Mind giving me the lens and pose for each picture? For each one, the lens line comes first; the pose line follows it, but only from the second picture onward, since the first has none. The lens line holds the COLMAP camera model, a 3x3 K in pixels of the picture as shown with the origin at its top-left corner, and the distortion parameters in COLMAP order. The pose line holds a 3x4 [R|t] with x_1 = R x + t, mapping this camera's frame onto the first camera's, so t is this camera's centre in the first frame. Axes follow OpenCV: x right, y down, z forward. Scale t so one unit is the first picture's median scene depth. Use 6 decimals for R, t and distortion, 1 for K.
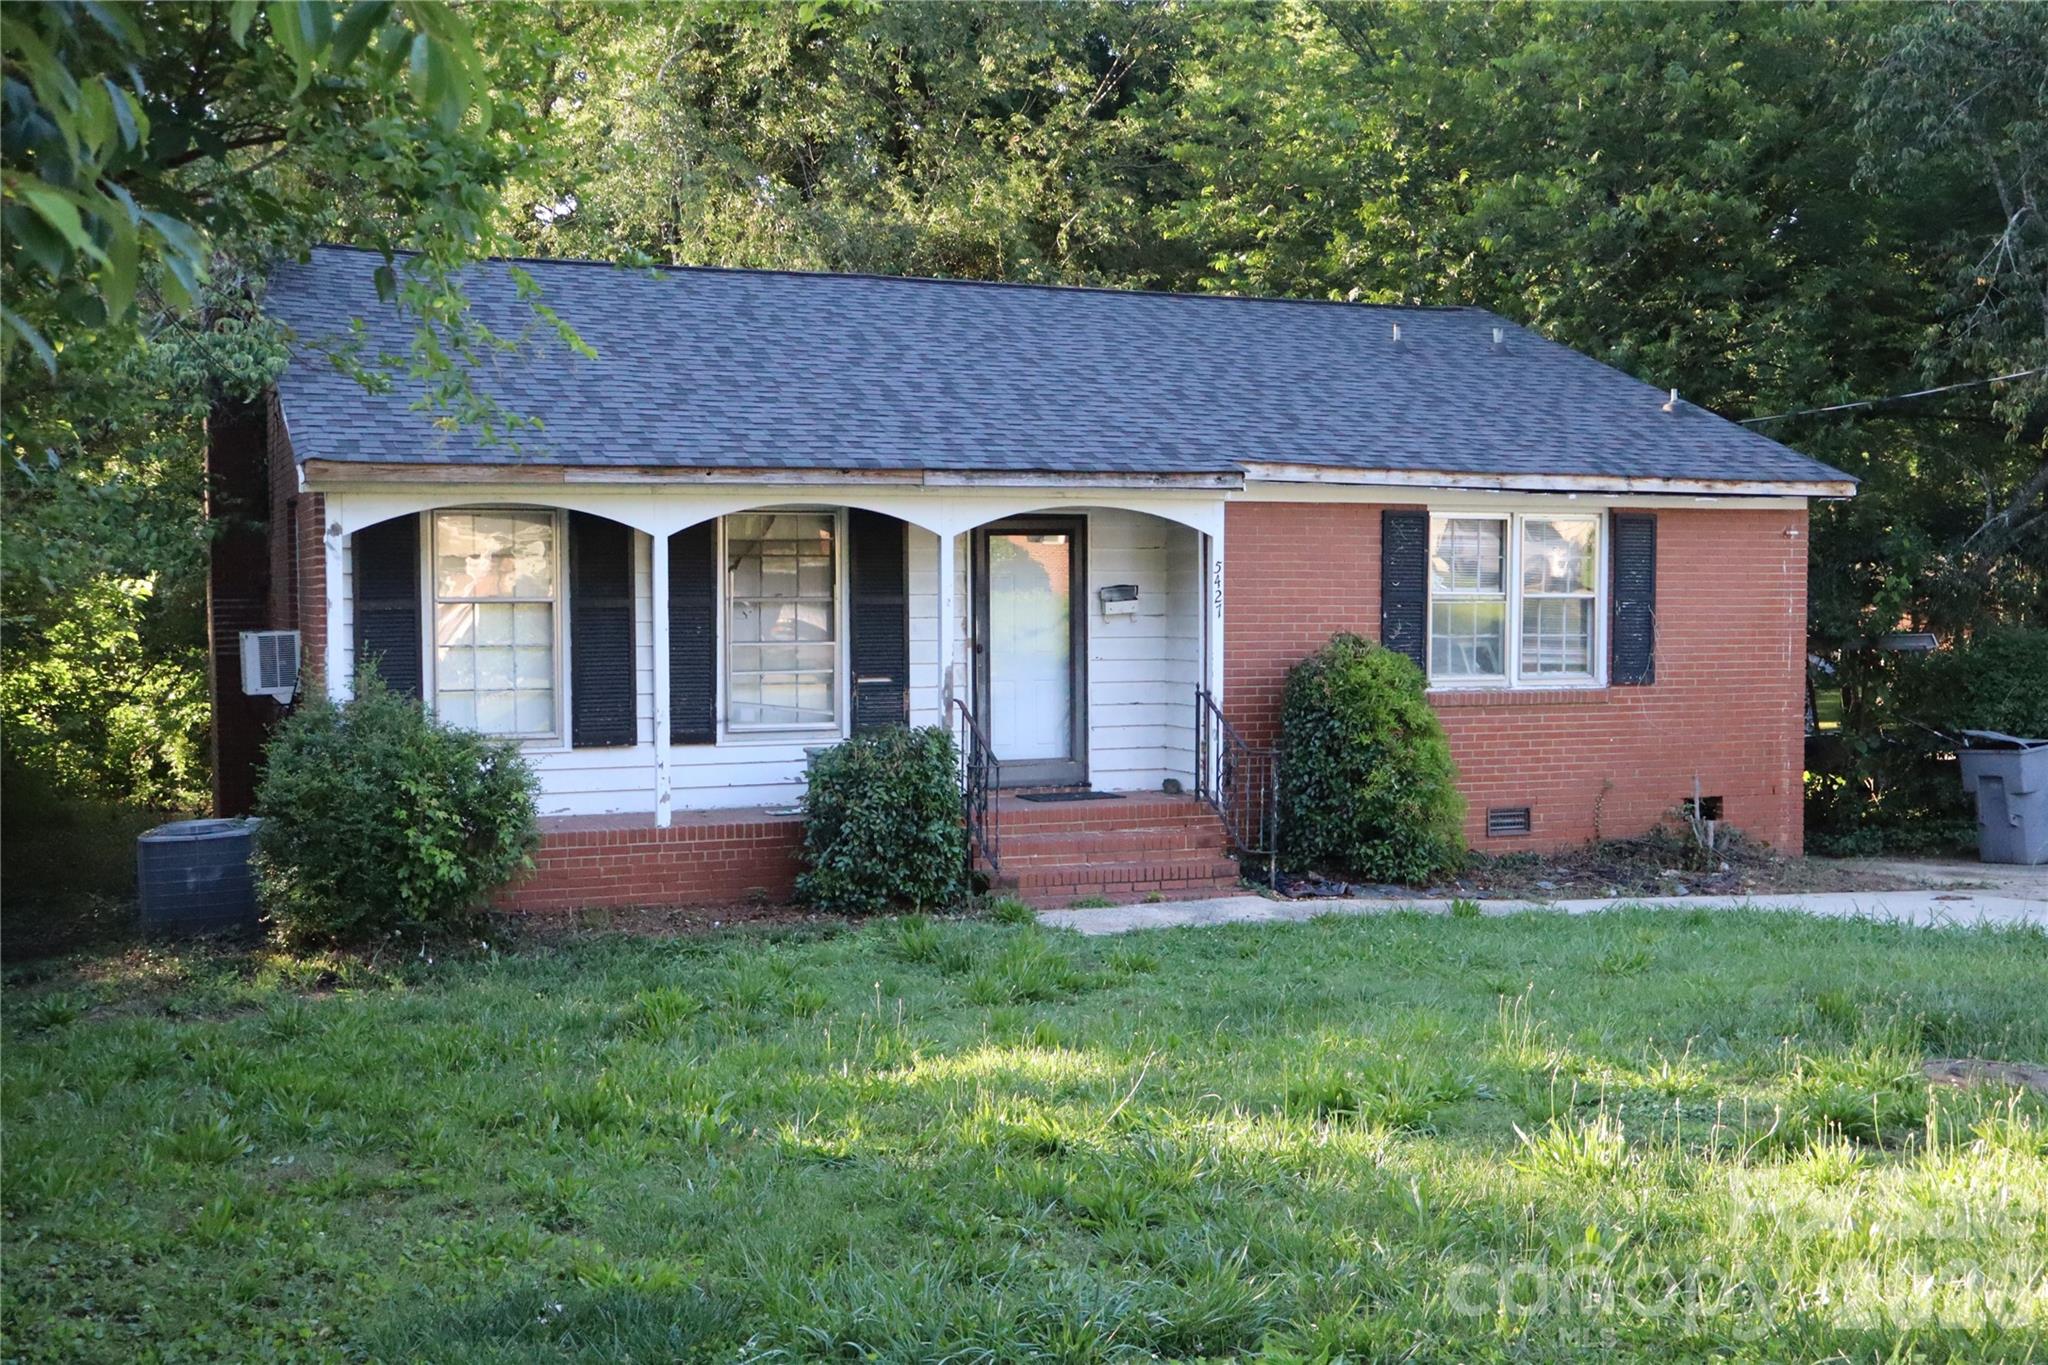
lens RADIAL K [[2307.5, 0, 1024.1], [0, 2307.5, 1005.4], [0, 0, 1]] dist [-0.003084, 0.020077]
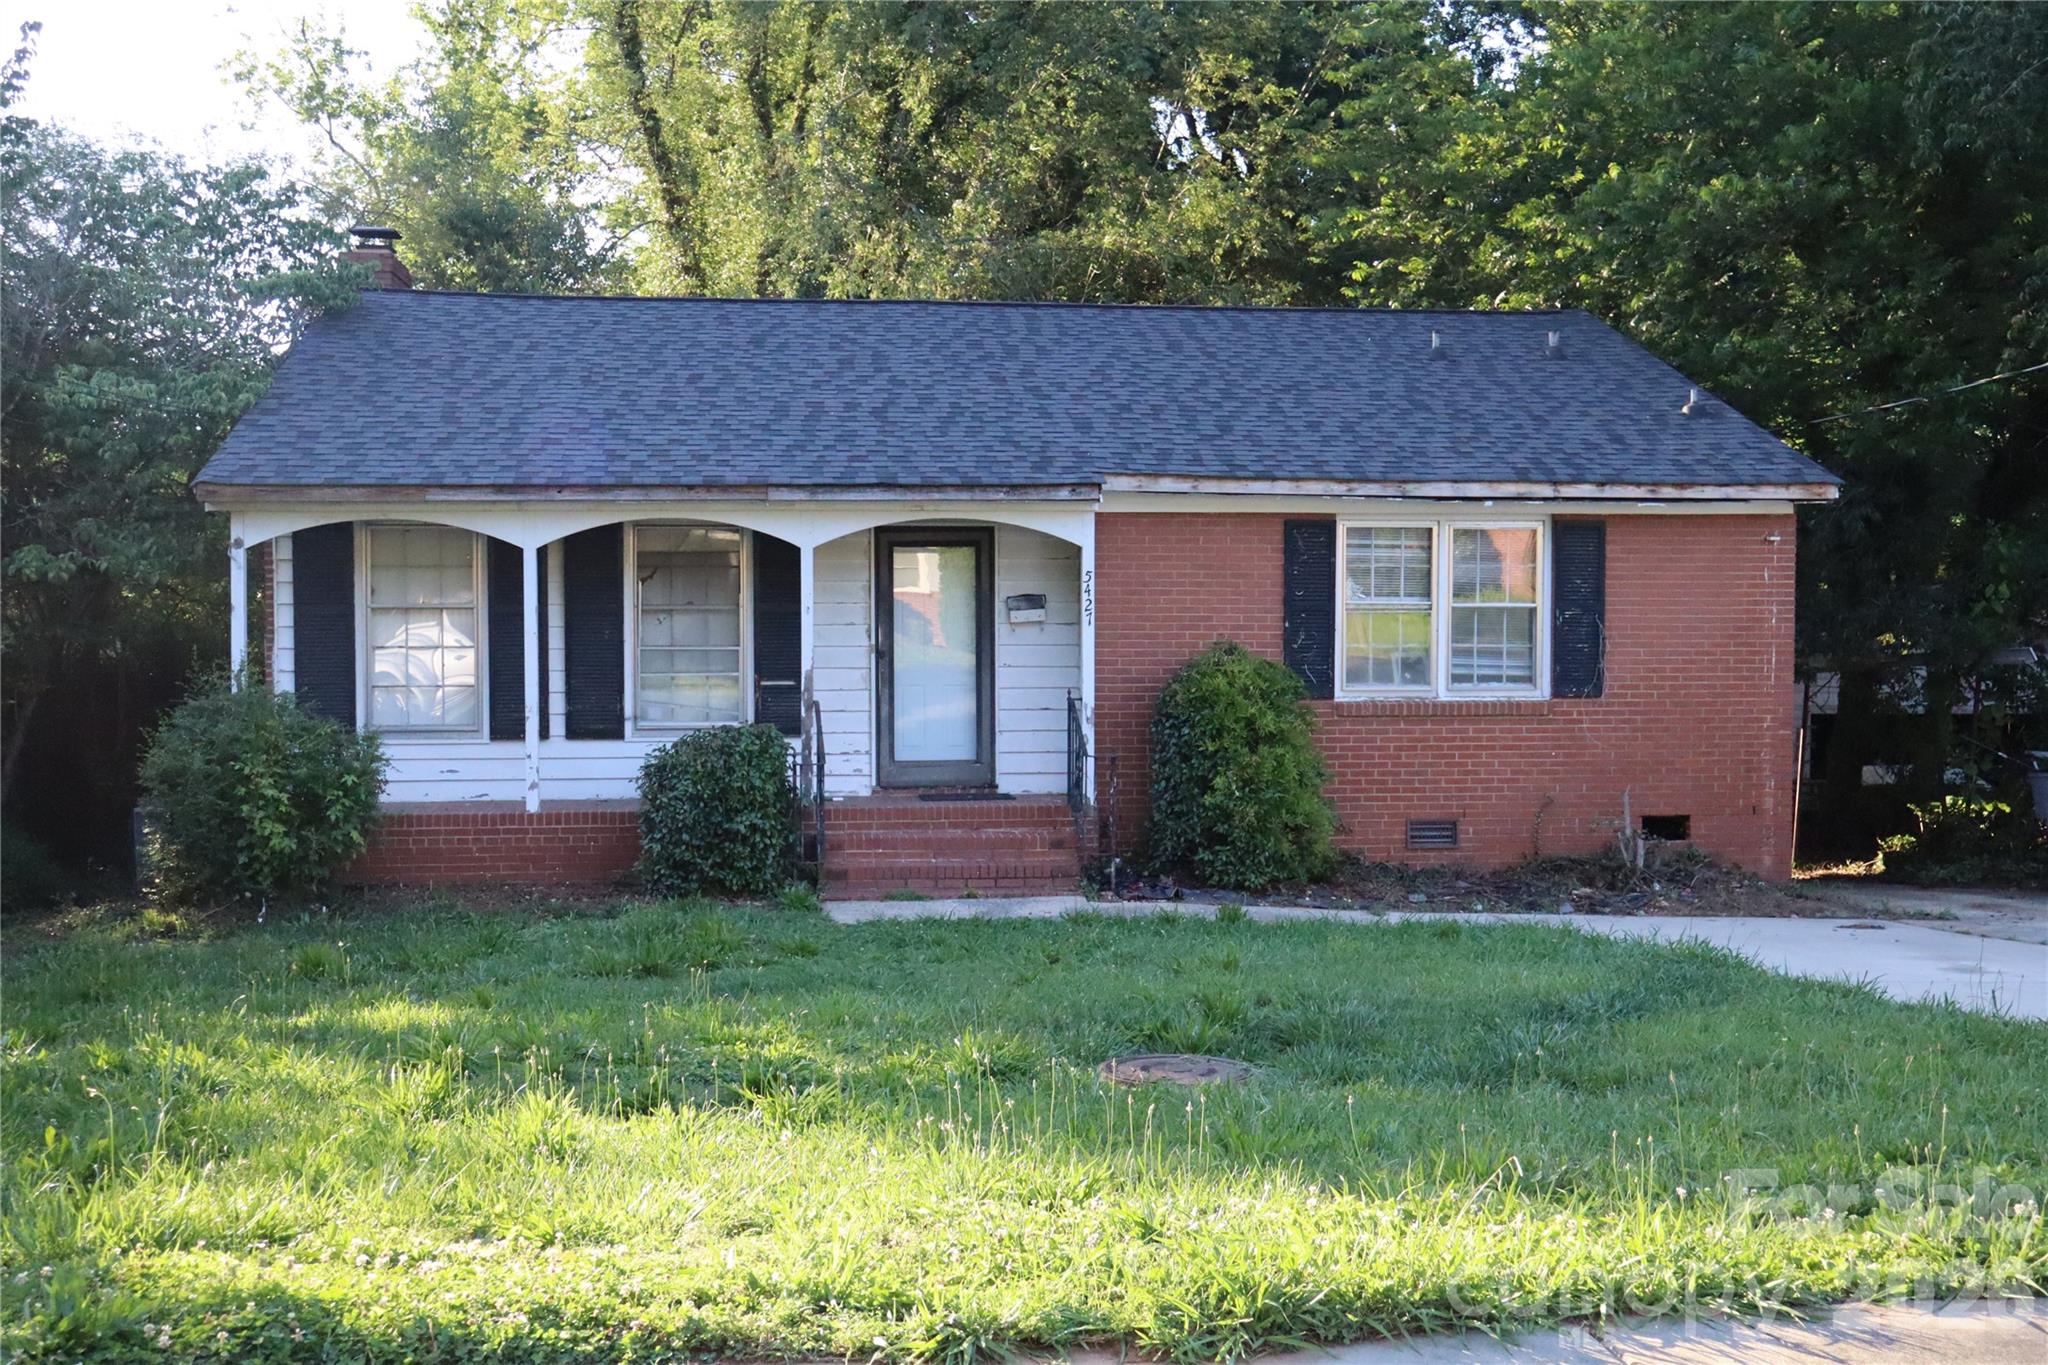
lens RADIAL K [[2278.9, 0, 1024.0], [0, 2278.9, 1008.6], [0, 0, 1]] dist [0.023819, 0.009558]
pose [[0.958333, 0.050480, -0.281158, 0.337329], [-0.051820, 0.998653, 0.002674, 0.001292], [0.280914, 0.012007, 0.959658, 0.016348]]
